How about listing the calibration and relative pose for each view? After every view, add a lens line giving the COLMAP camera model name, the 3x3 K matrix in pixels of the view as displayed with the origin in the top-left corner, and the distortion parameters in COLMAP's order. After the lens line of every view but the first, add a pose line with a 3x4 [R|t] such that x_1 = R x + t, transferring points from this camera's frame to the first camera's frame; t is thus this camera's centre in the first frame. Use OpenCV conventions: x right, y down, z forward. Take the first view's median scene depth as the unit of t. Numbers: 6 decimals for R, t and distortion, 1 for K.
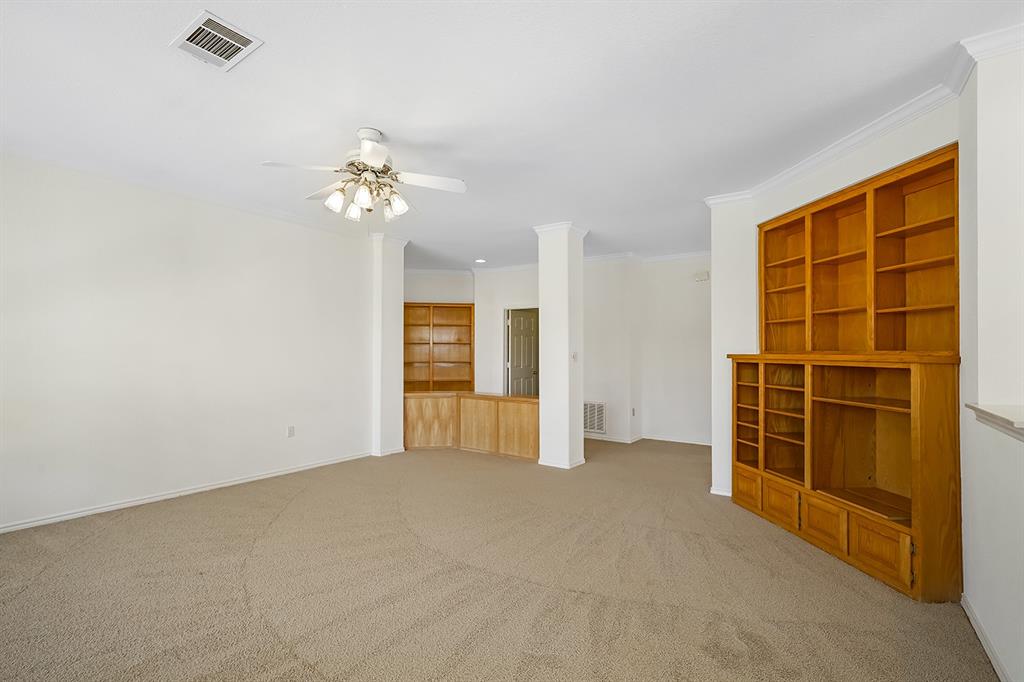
lens RADIAL K [[459.3, 0, 509.7], [0, 459.3, 351.1], [0, 0, 1]] dist [-0.001084, -0.000186]
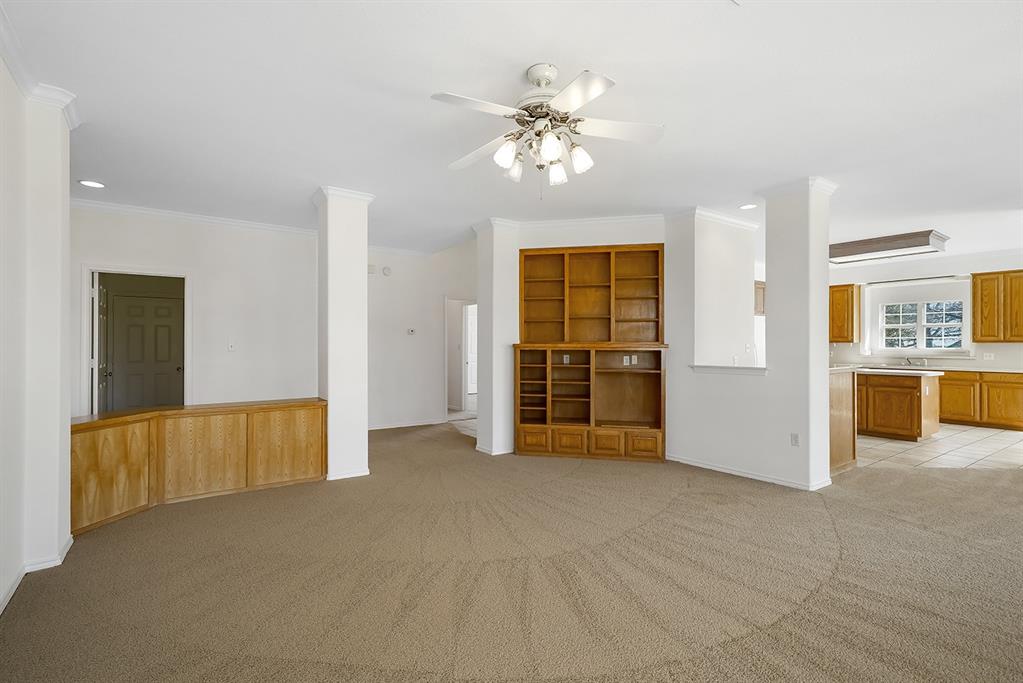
lens RADIAL K [[475.4, 0, 509.7], [0, 475.4, 339.2], [0, 0, 1]] dist [0.001511, 0.000377]
pose [[0.349048, 0.000793, 0.937104, -0.606372], [-0.004191, 0.999991, 0.000715, -0.005462], [-0.937095, -0.004176, 0.349048, 0.406946]]
